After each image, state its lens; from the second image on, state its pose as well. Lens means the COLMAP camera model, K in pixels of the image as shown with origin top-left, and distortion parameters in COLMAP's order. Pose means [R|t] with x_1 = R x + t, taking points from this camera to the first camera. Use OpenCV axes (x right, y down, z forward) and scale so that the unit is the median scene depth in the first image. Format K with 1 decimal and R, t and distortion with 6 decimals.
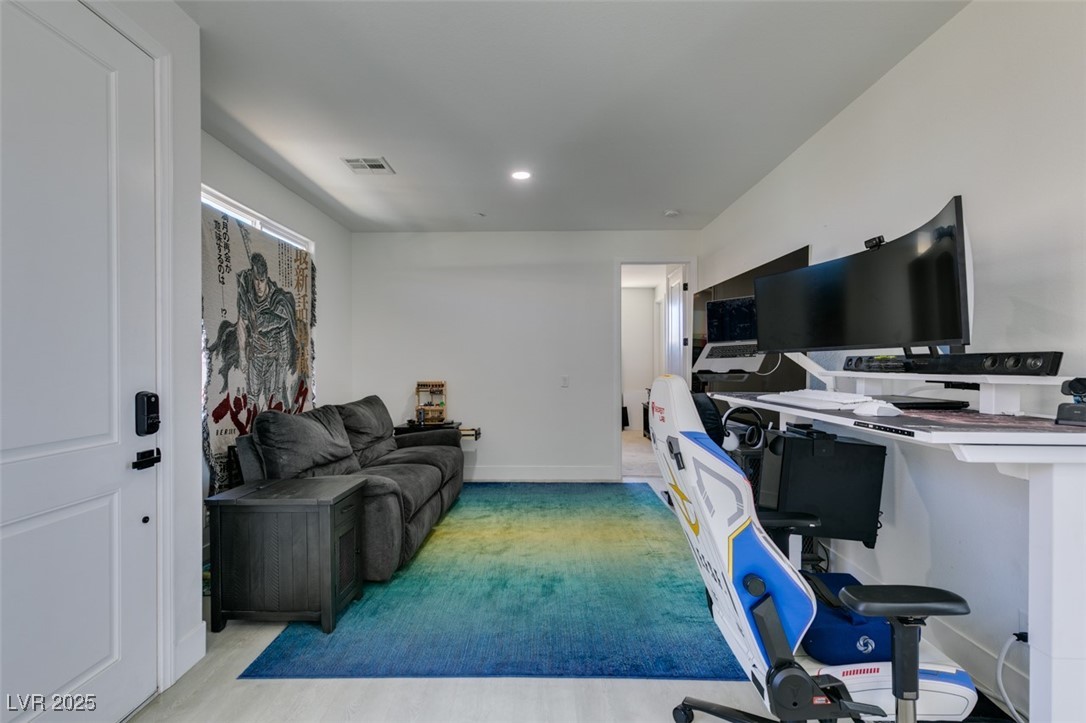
lens RADIAL K [[486.8, 0, 544.3], [0, 486.8, 367.1], [0, 0, 1]] dist [0.024038, -0.010325]
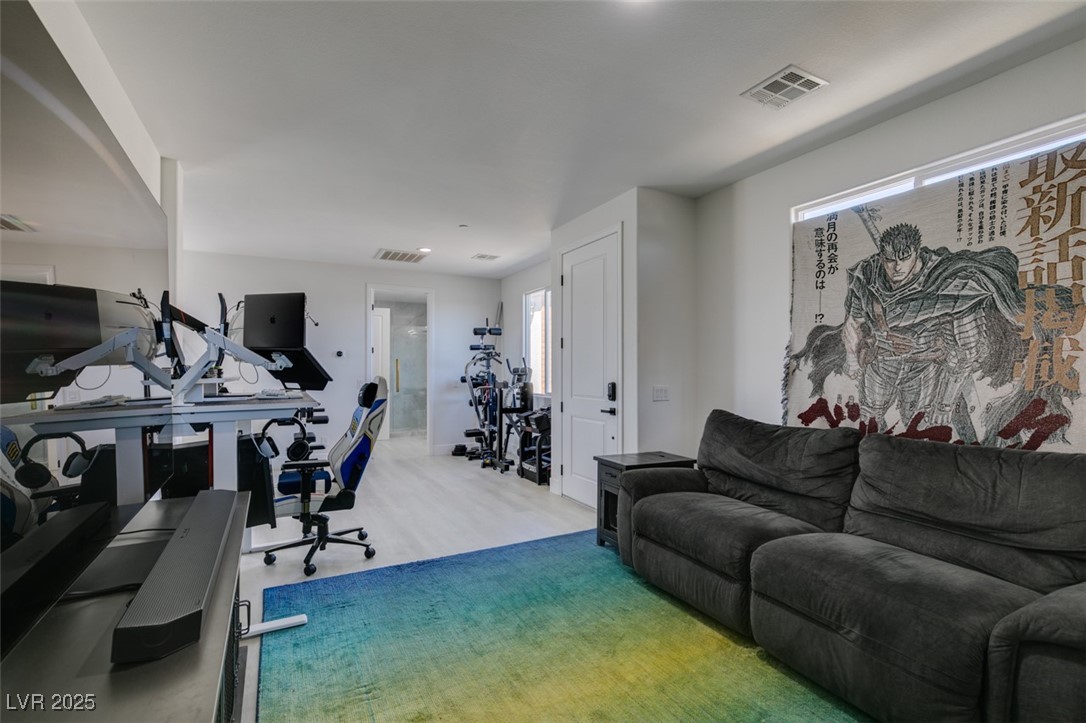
lens RADIAL K [[486.8, 0, 544.3], [0, 486.8, 367.1], [0, 0, 1]] dist [0.024038, -0.010325]
pose [[-0.876716, -0.001881, -0.481005, 0.285597], [-0.001318, 0.999998, -0.001509, -0.007703], [0.481007, -0.000689, -0.876716, 1.461712]]
